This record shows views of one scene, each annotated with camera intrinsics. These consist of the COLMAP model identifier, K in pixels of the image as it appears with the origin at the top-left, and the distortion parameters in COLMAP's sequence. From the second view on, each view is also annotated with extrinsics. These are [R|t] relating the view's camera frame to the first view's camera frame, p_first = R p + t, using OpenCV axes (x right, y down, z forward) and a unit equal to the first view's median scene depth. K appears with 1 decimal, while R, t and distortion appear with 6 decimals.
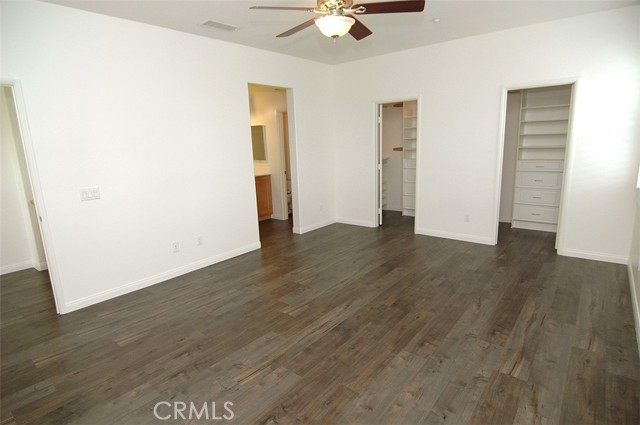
lens RADIAL K [[343.4, 0, 317.9], [0, 343.4, 210.8], [0, 0, 1]] dist [-0.006610, -0.012203]
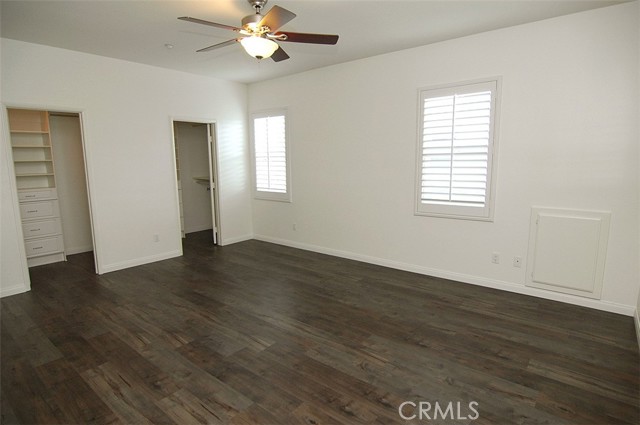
lens RADIAL K [[347.8, 0, 320.0], [0, 347.8, 212.5], [0, 0, 1]] dist [-0.019152, -0.001558]
pose [[-0.007781, -0.113932, 0.993458, -0.942311], [0.211543, 0.970815, 0.112992, -0.107069], [-0.977338, 0.211039, 0.016547, 0.790148]]
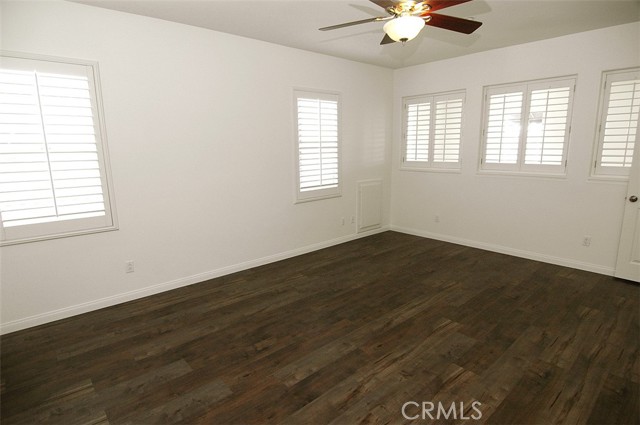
lens RADIAL K [[343.4, 0, 317.9], [0, 343.4, 210.8], [0, 0, 1]] dist [-0.006610, -0.012203]
pose [[-0.985869, 0.022045, 0.166060, 0.121871], [0.082938, 0.925513, 0.369523, -0.386439], [-0.145545, 0.378074, -0.914263, 1.847797]]
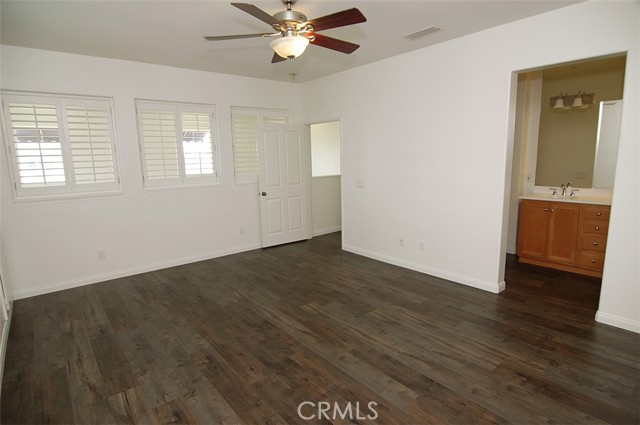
lens RADIAL K [[343.4, 0, 317.9], [0, 343.4, 210.8], [0, 0, 1]] dist [-0.006610, -0.012203]
pose [[-0.191038, 0.197832, -0.961440, 0.964555], [-0.166960, 0.958658, 0.230434, -0.280530], [0.967279, 0.204544, -0.150110, 1.159846]]
